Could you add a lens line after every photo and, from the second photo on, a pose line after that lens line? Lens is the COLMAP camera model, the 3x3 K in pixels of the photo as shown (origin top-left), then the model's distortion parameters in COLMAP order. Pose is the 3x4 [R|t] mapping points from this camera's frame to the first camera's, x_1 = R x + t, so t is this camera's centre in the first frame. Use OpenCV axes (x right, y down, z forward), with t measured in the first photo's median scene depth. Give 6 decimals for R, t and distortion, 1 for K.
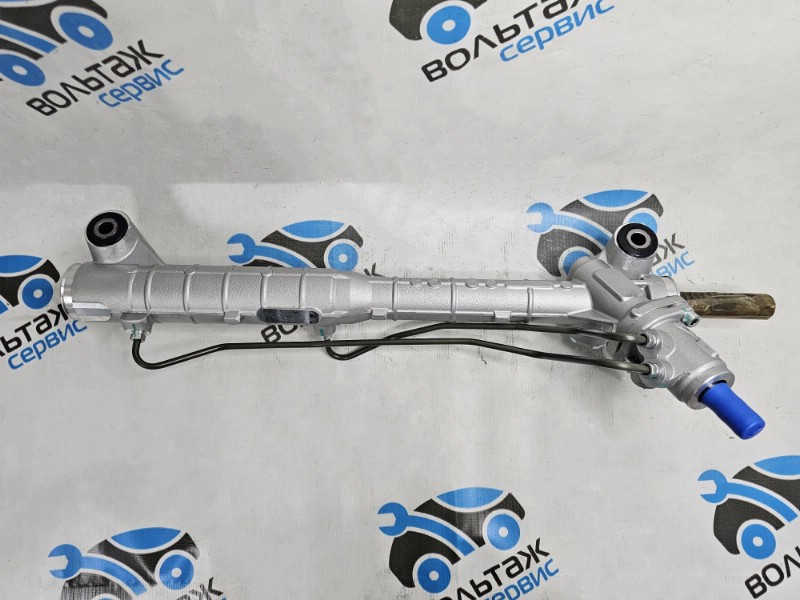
lens RADIAL K [[553.2, 0, 396.6], [0, 553.2, 297.0], [0, 0, 1]] dist [0.021243, -0.030746]
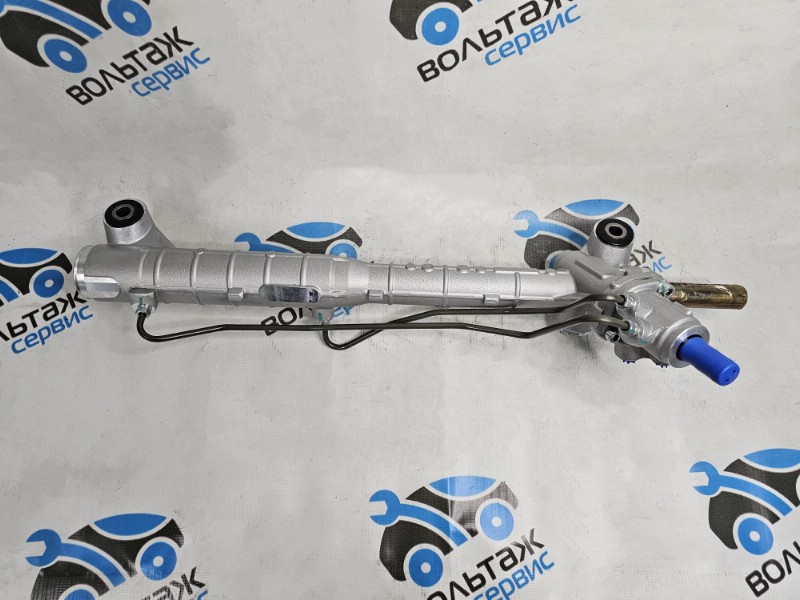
lens RADIAL K [[553.2, 0, 403.5], [0, 553.2, 297.9], [0, 0, 1]] dist [0.021243, -0.030746]
pose [[0.999767, 0.017097, 0.013166, 0.008009], [-0.014429, 0.983322, -0.181302, 0.220138], [-0.016046, 0.181070, 0.983339, -0.036184]]
